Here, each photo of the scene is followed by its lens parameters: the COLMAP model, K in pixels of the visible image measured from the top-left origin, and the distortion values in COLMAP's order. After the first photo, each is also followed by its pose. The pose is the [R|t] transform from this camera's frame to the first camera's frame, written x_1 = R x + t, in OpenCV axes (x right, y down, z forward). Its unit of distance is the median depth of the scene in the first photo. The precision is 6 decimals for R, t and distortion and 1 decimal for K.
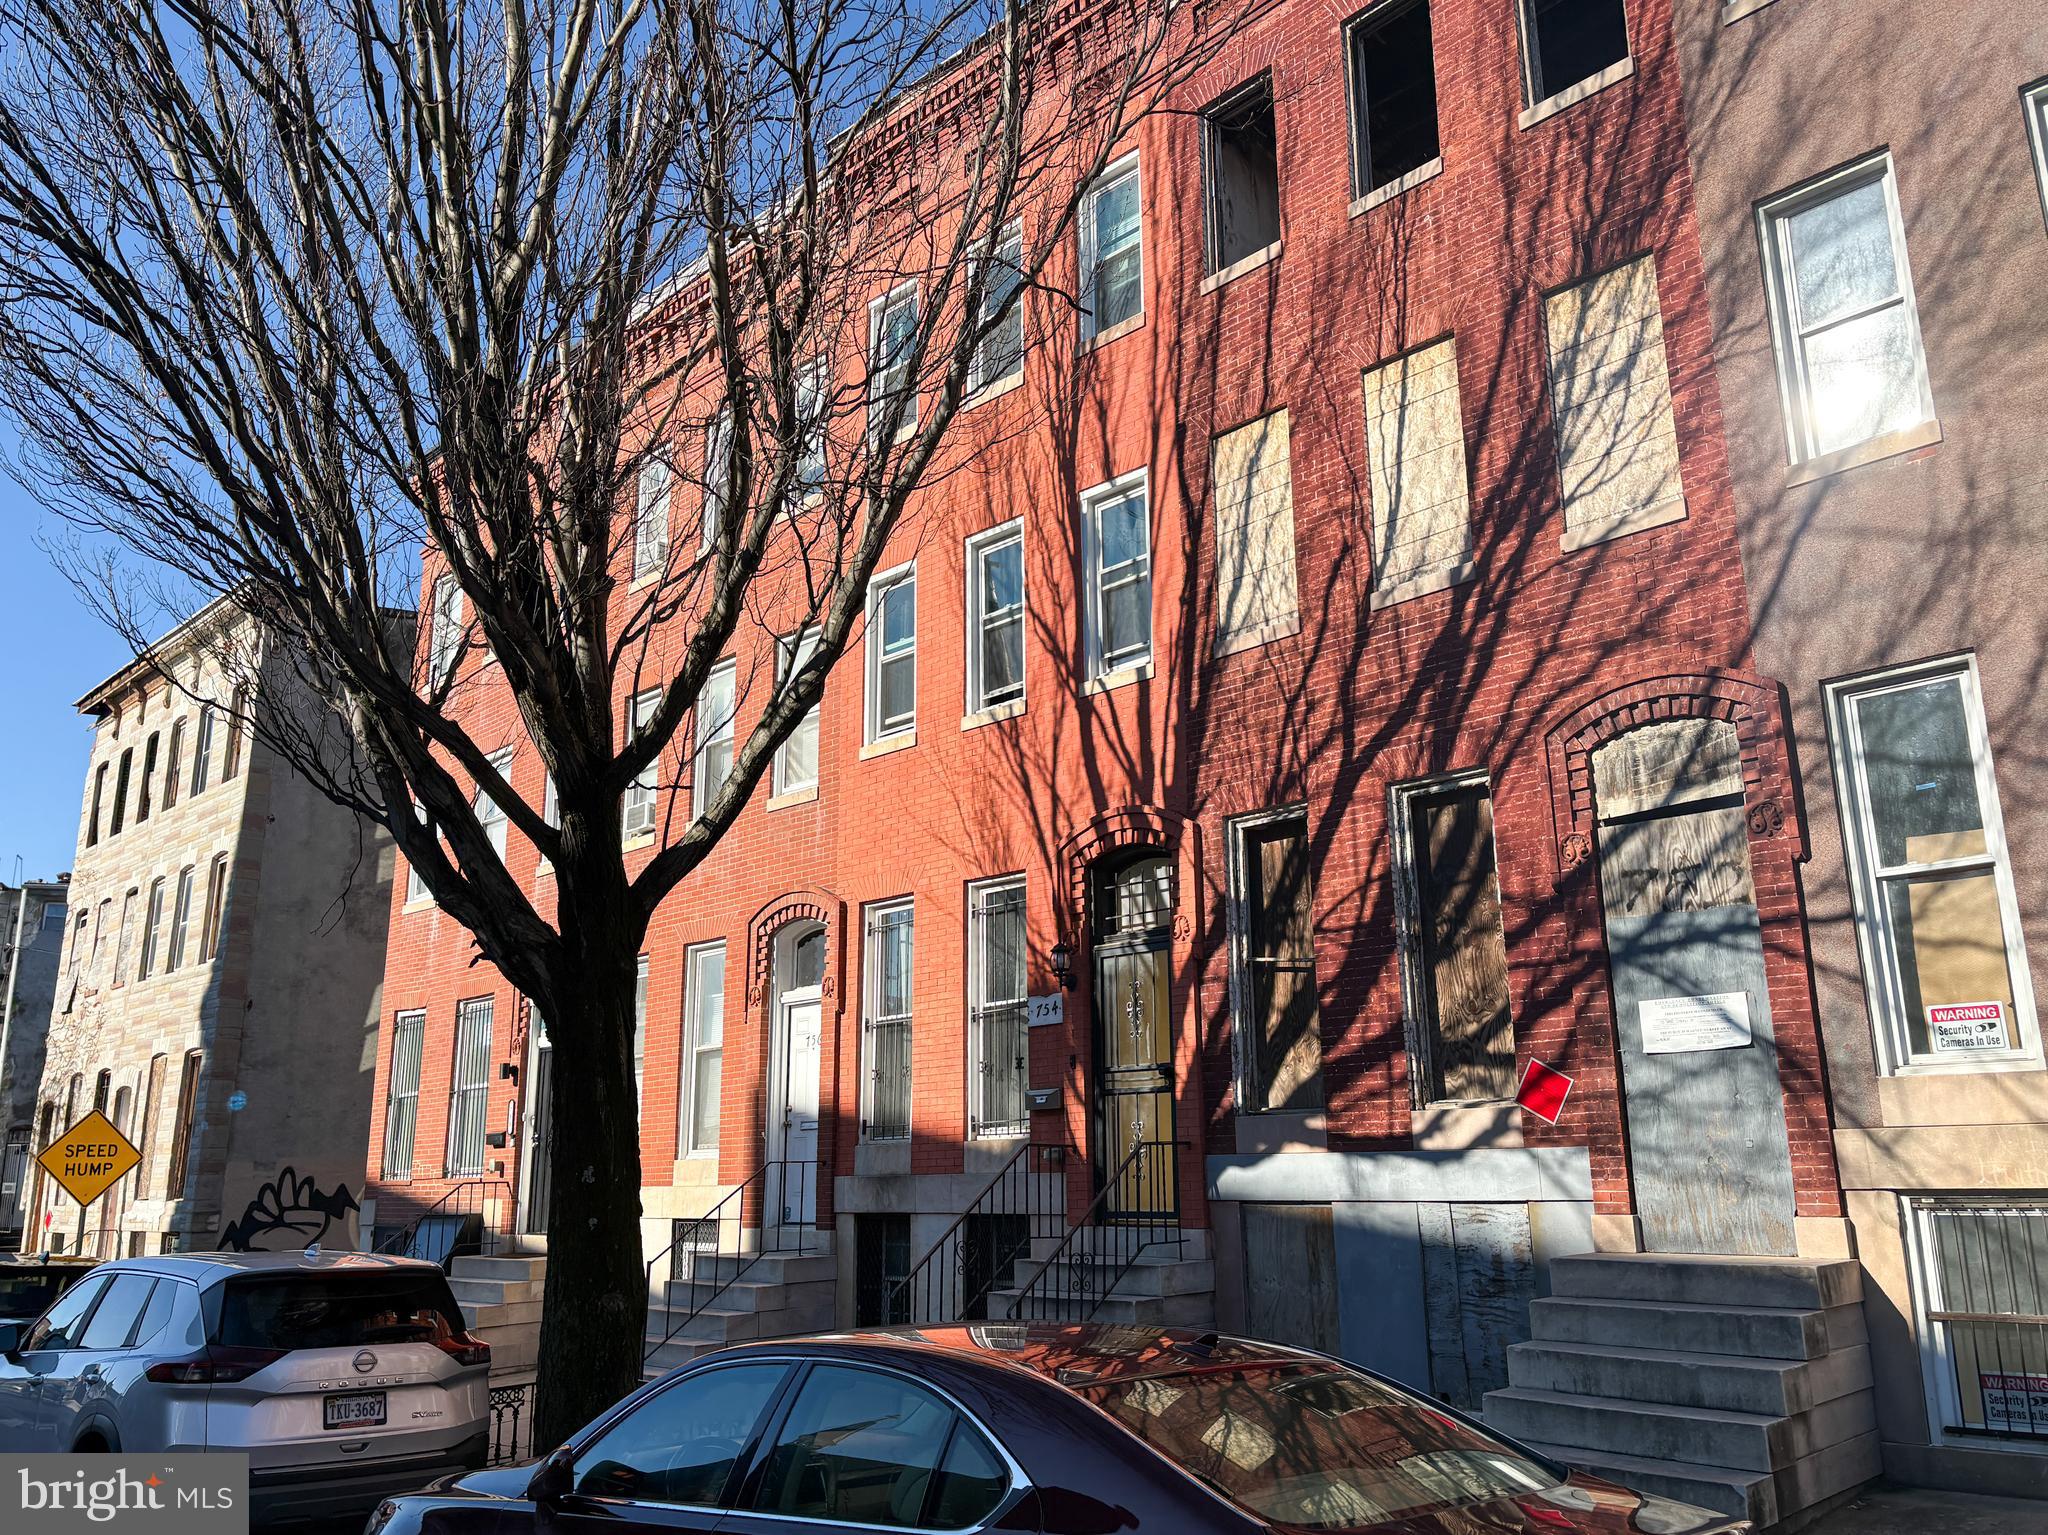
lens RADIAL K [[1553.4, 0, 1024.0], [0, 1553.4, 767.5], [0, 0, 1]] dist [0.047270, -0.051436]
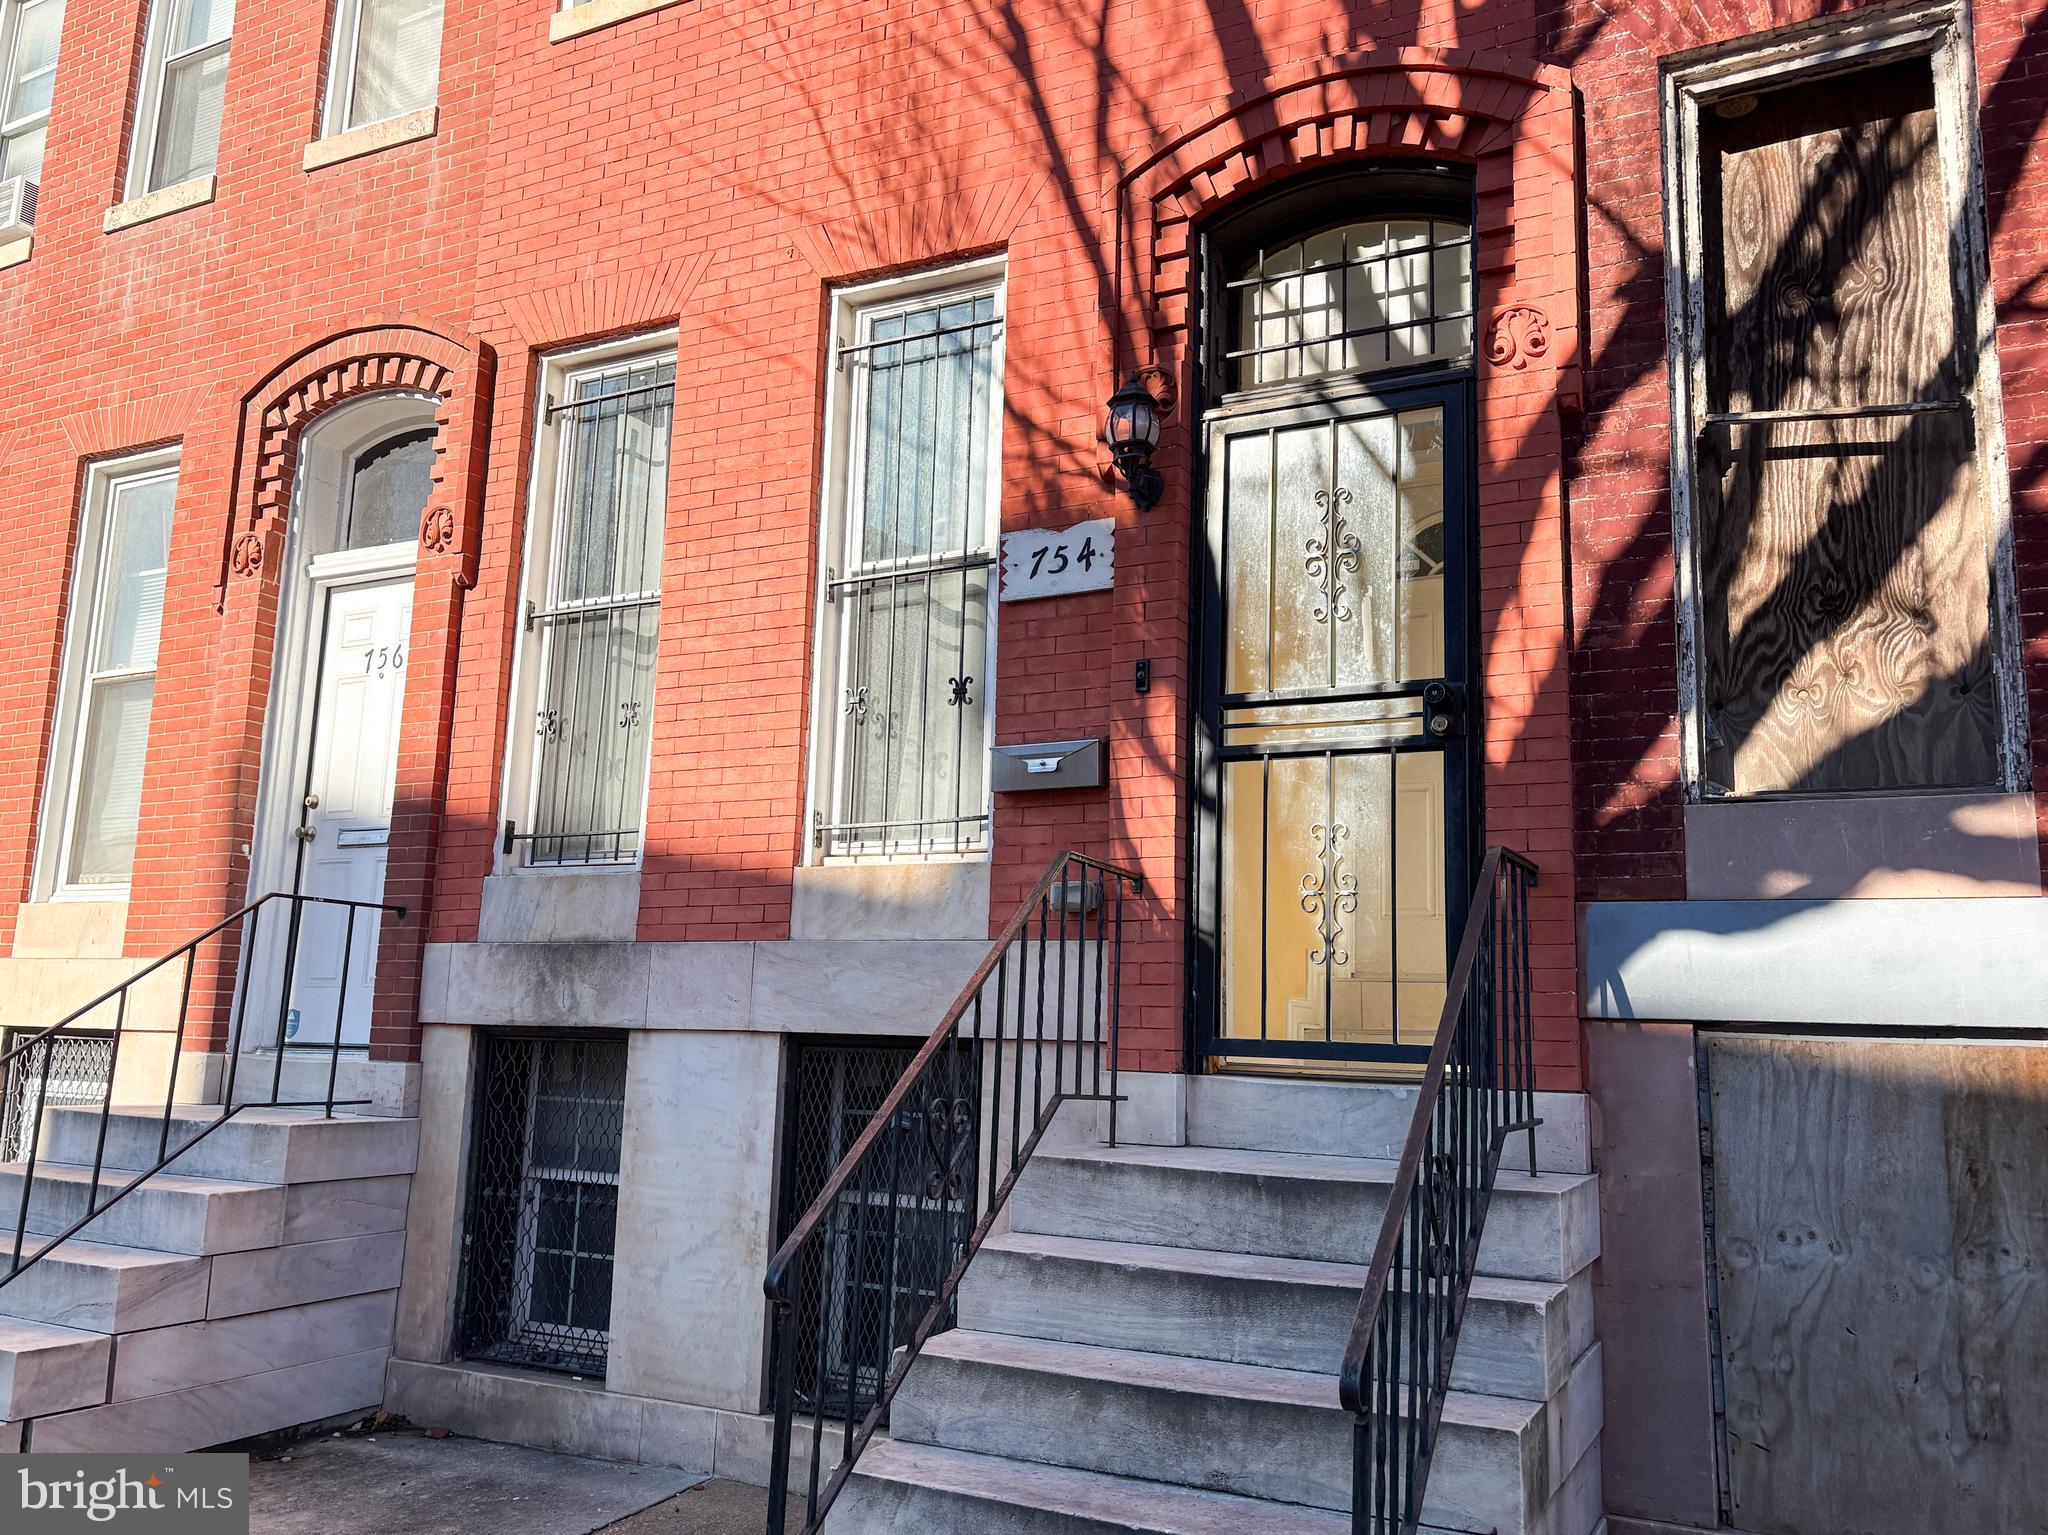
lens RADIAL K [[1553.4, 0, 1024.0], [0, 1553.4, 767.5], [0, 0, 1]] dist [0.047270, -0.051436]
pose [[0.945454, 0.093487, 0.312053, -0.117083], [-0.121890, 0.989874, 0.072750, 0.180988], [-0.302092, -0.106818, 0.947275, 0.605001]]
